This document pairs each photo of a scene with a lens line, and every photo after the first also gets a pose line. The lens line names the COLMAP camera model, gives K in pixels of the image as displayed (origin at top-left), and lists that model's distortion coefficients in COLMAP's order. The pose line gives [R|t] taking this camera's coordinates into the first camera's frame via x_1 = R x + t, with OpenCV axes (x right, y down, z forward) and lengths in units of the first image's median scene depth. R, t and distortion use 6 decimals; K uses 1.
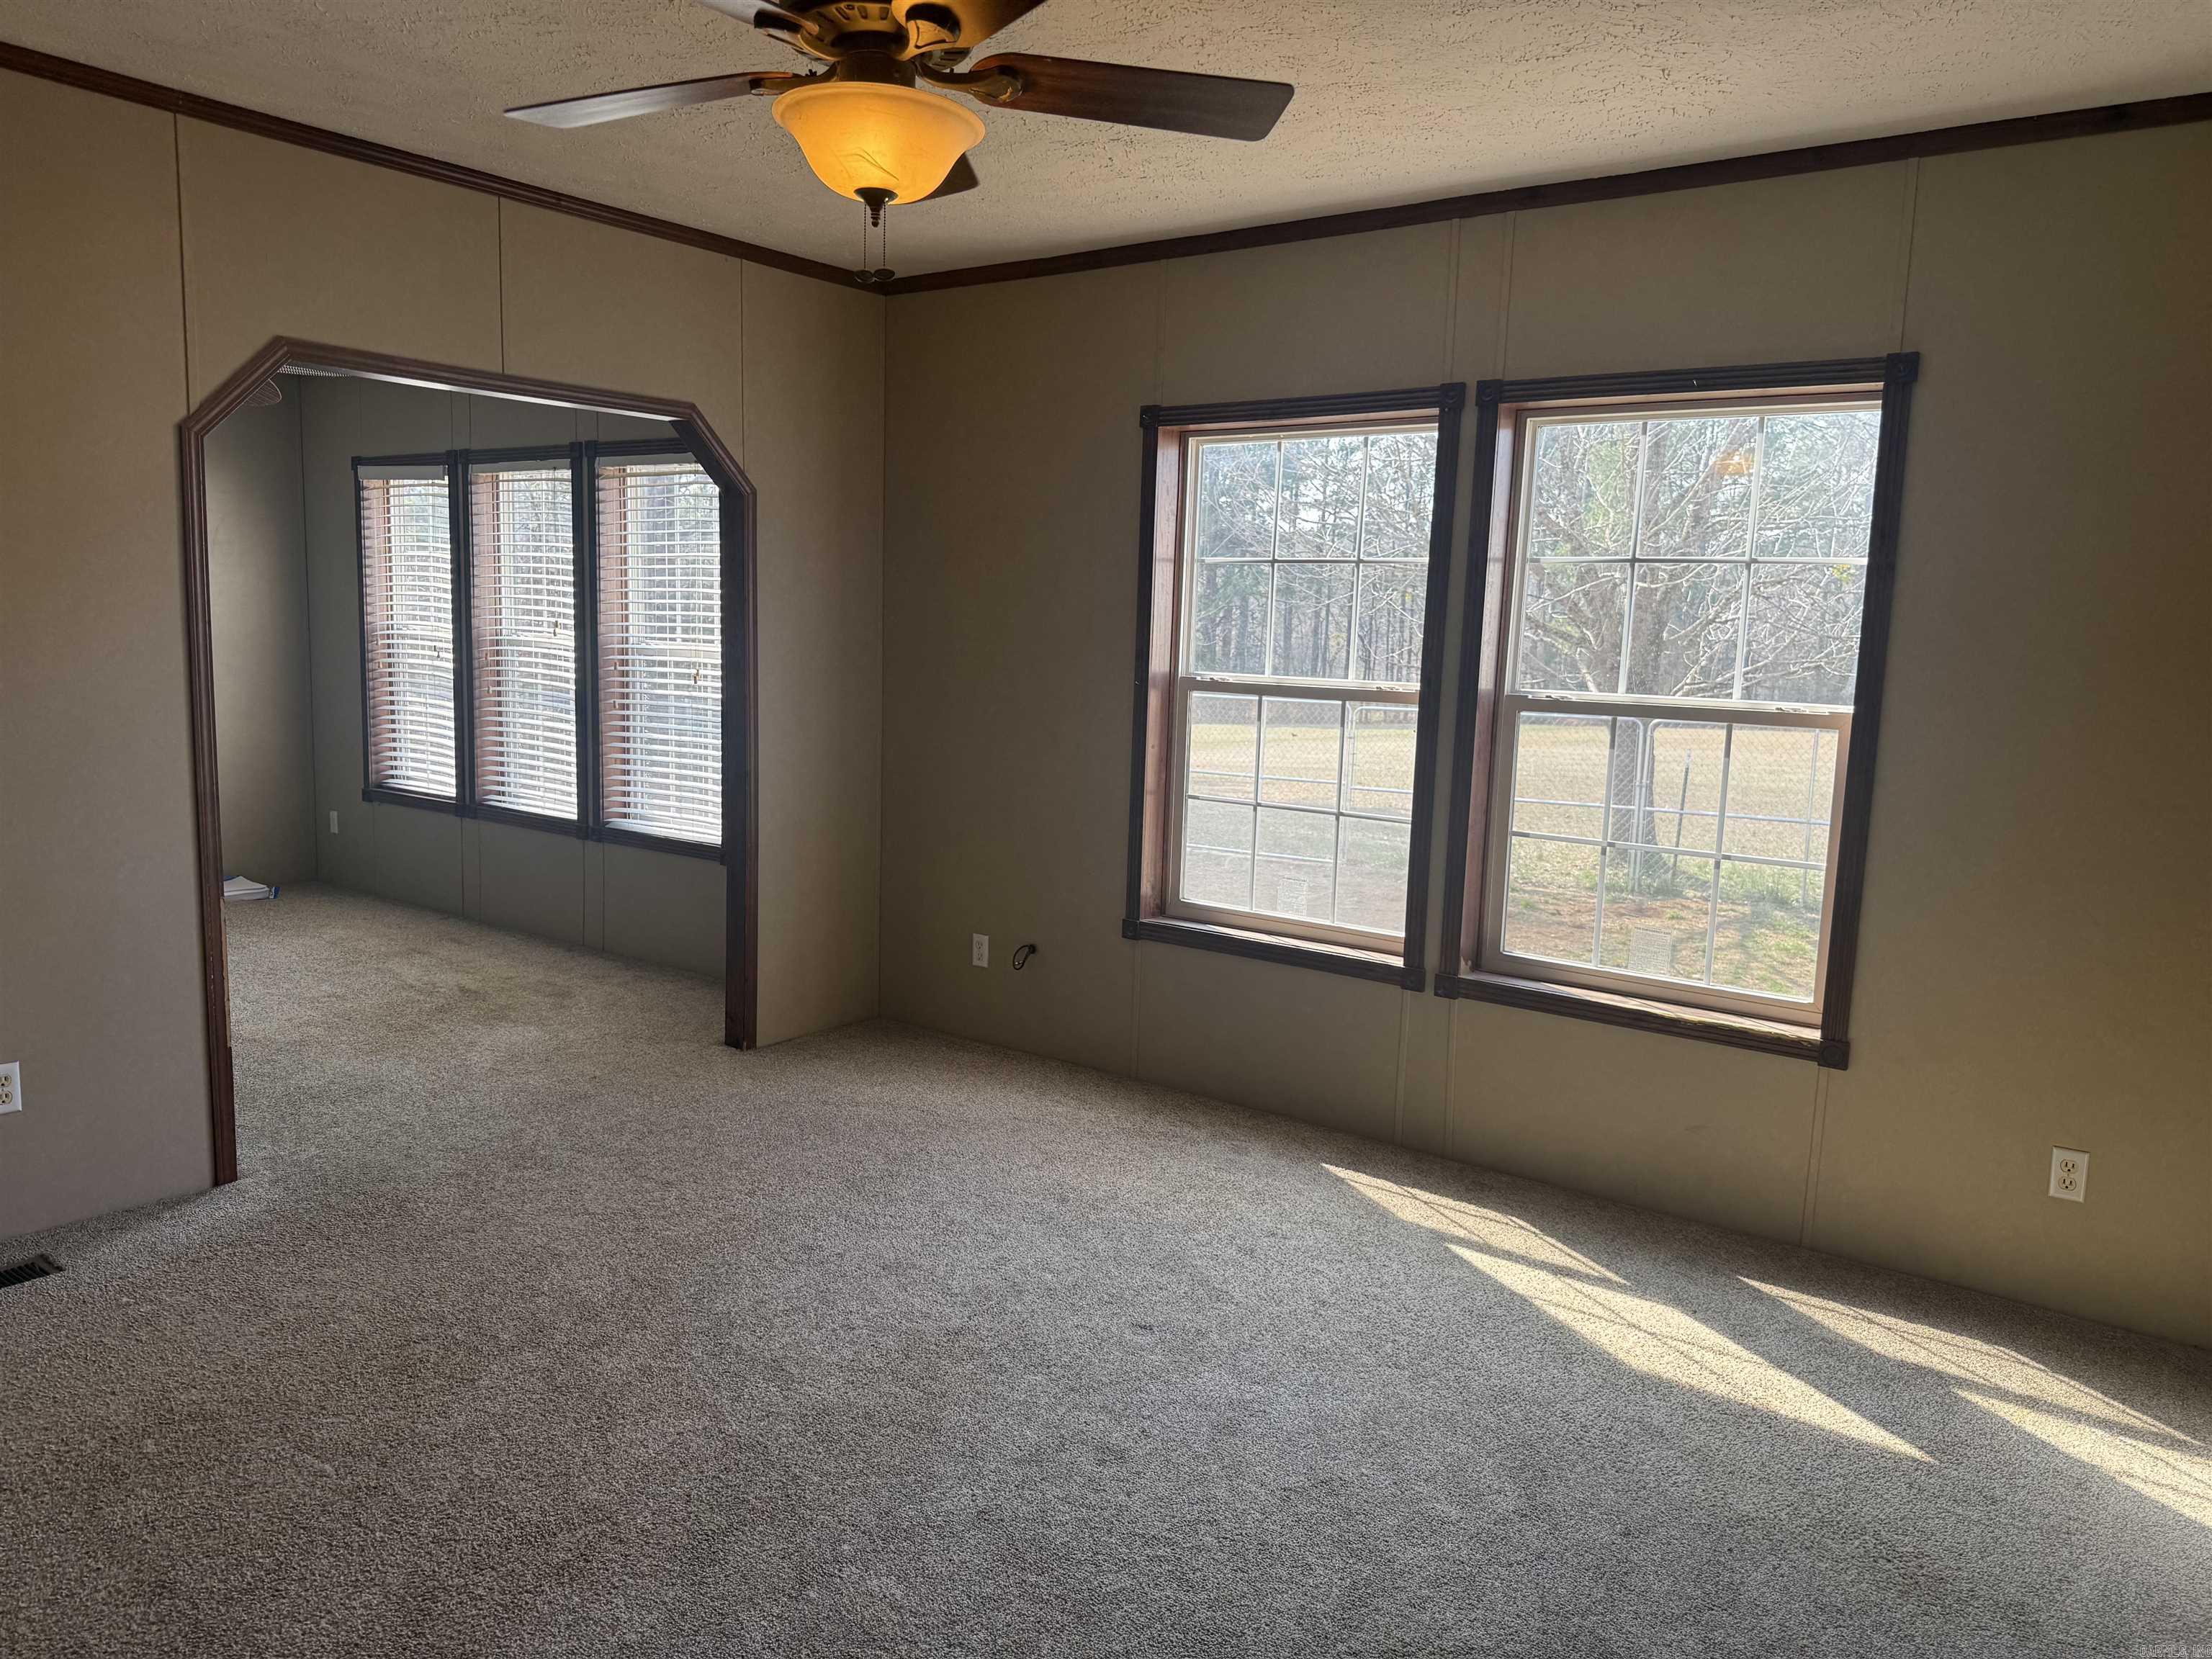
lens RADIAL K [[1543.3, 0, 1121.4], [0, 1543.3, 817.5], [0, 0, 1]] dist [0.067121, -0.102936]
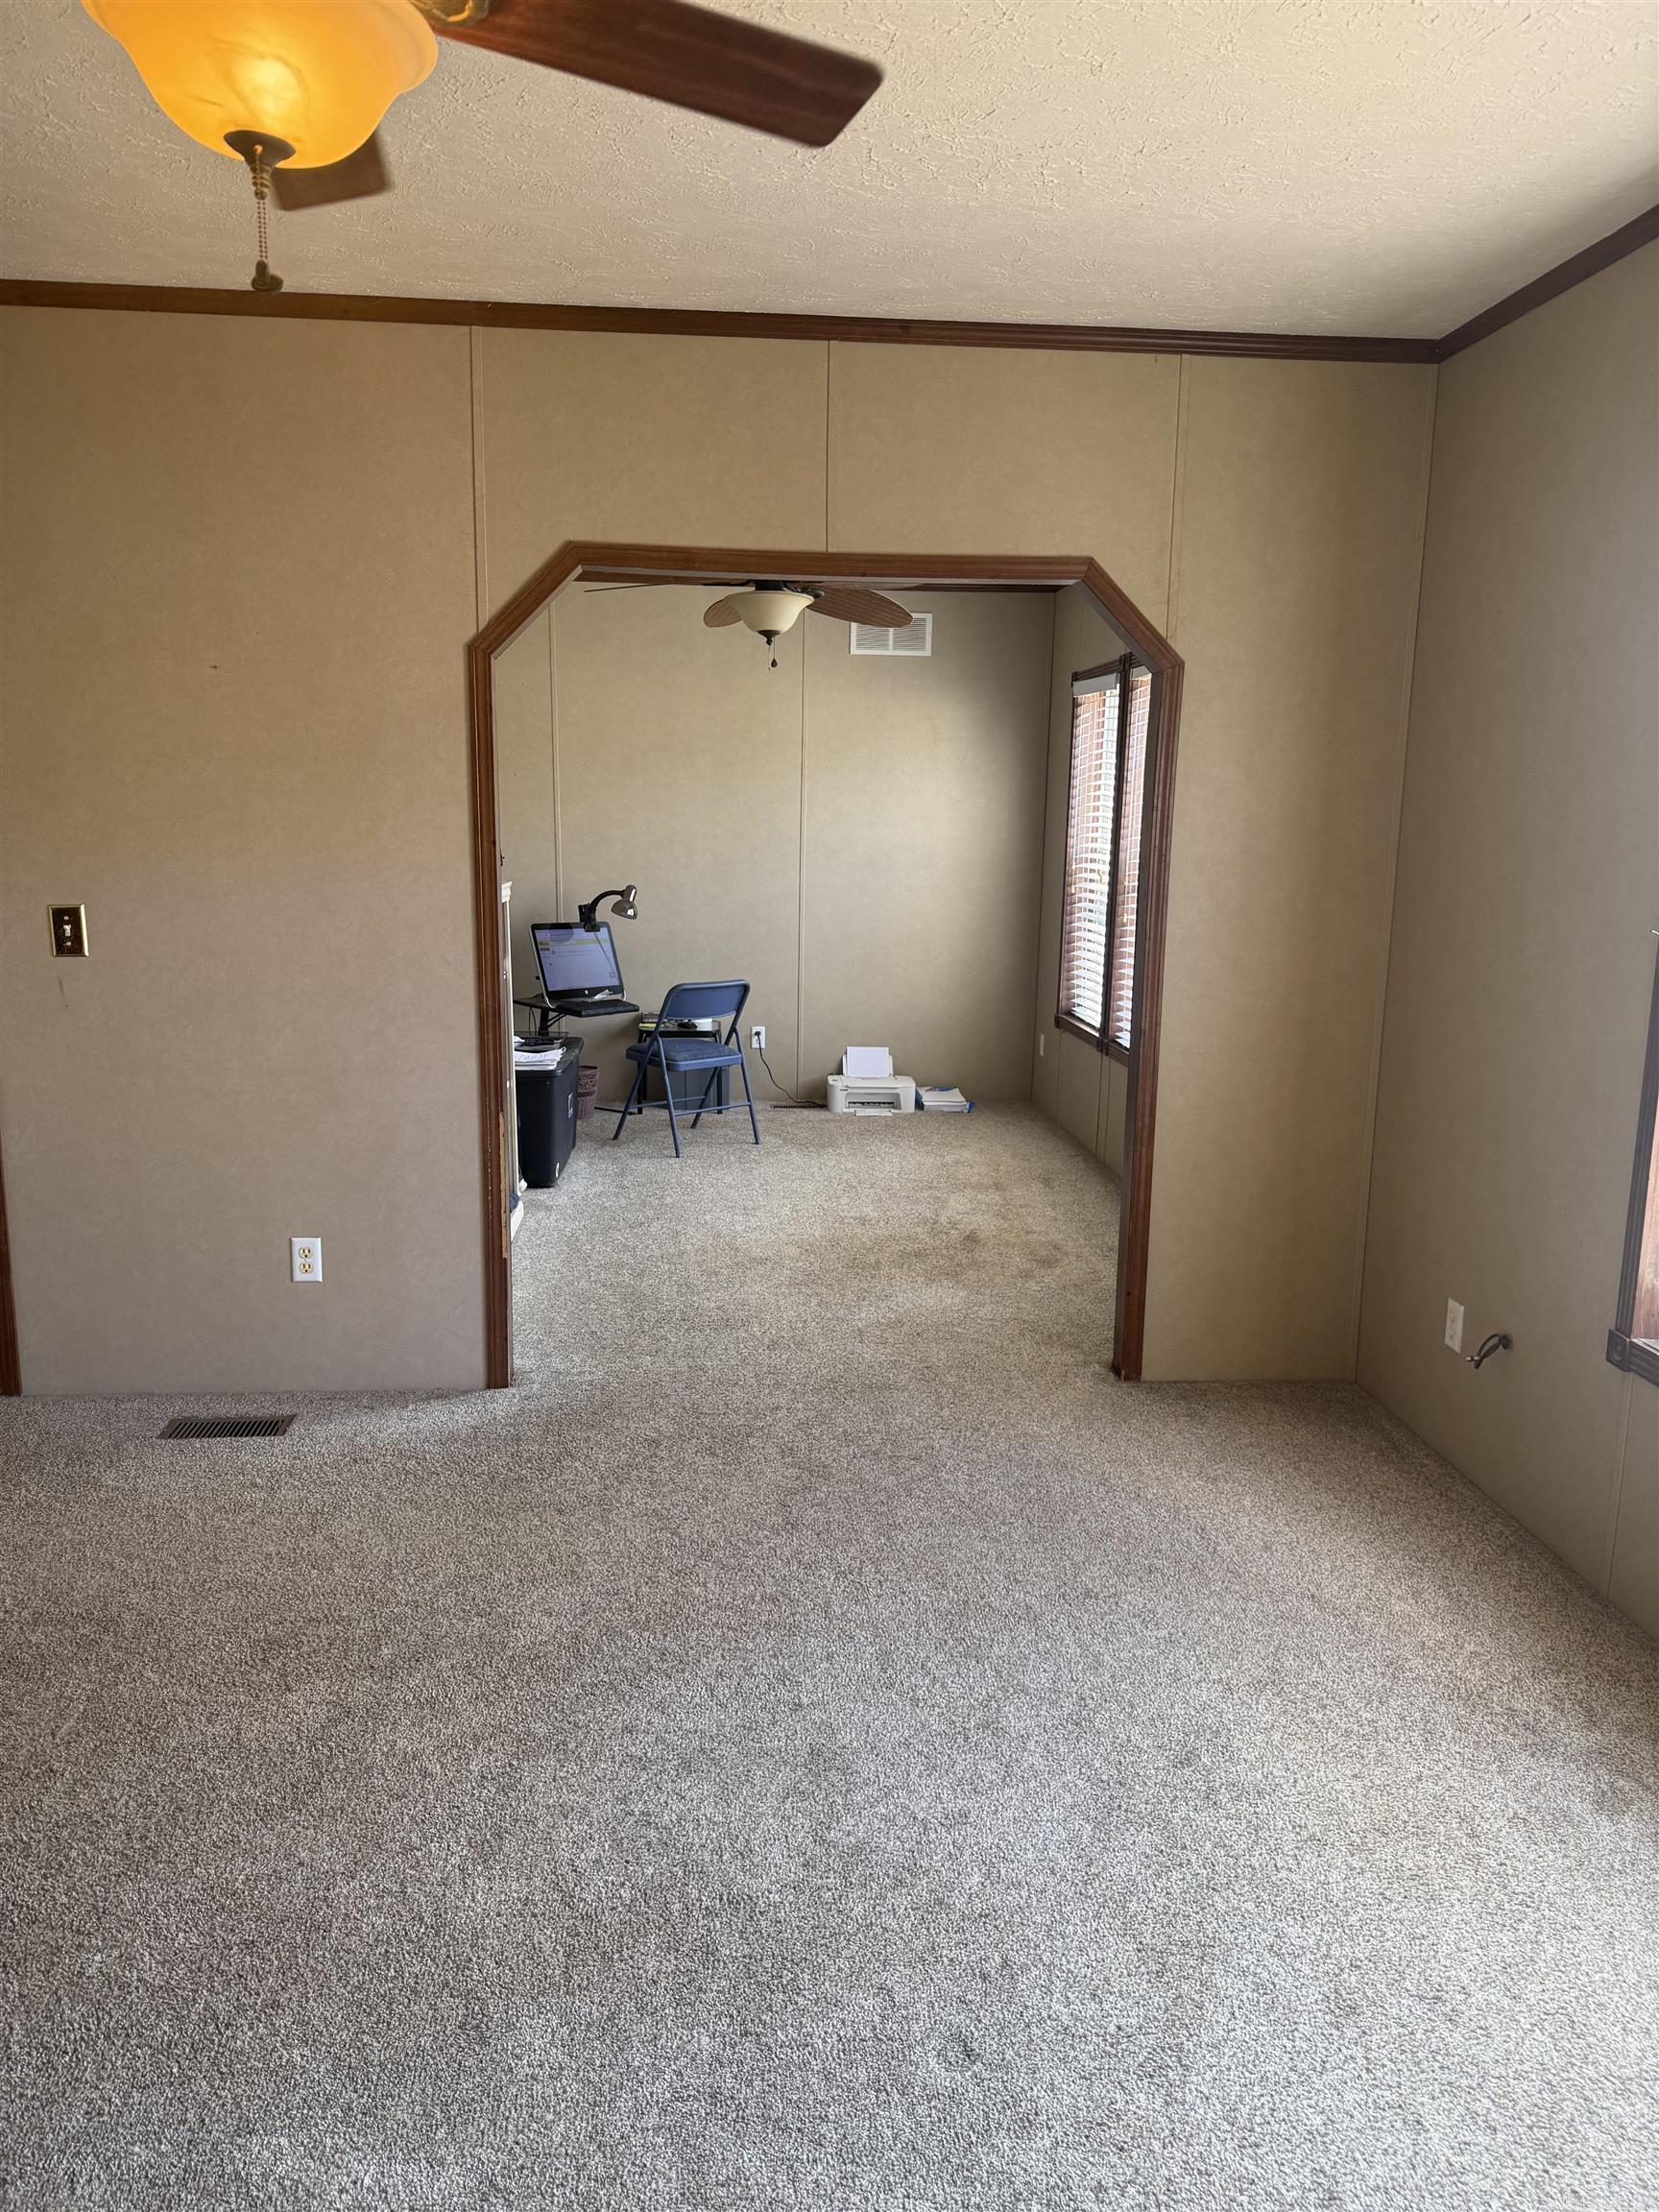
lens RADIAL K [[1543.3, 0, 830.6], [0, 1543.3, 1101.3], [0, 0, 1]] dist [0.067121, -0.102936]
pose [[0.659427, 0.121886, -0.741822, 0.270026], [-0.092823, 0.992419, 0.080547, -0.049574], [0.746016, 0.015744, 0.665742, 0.413219]]
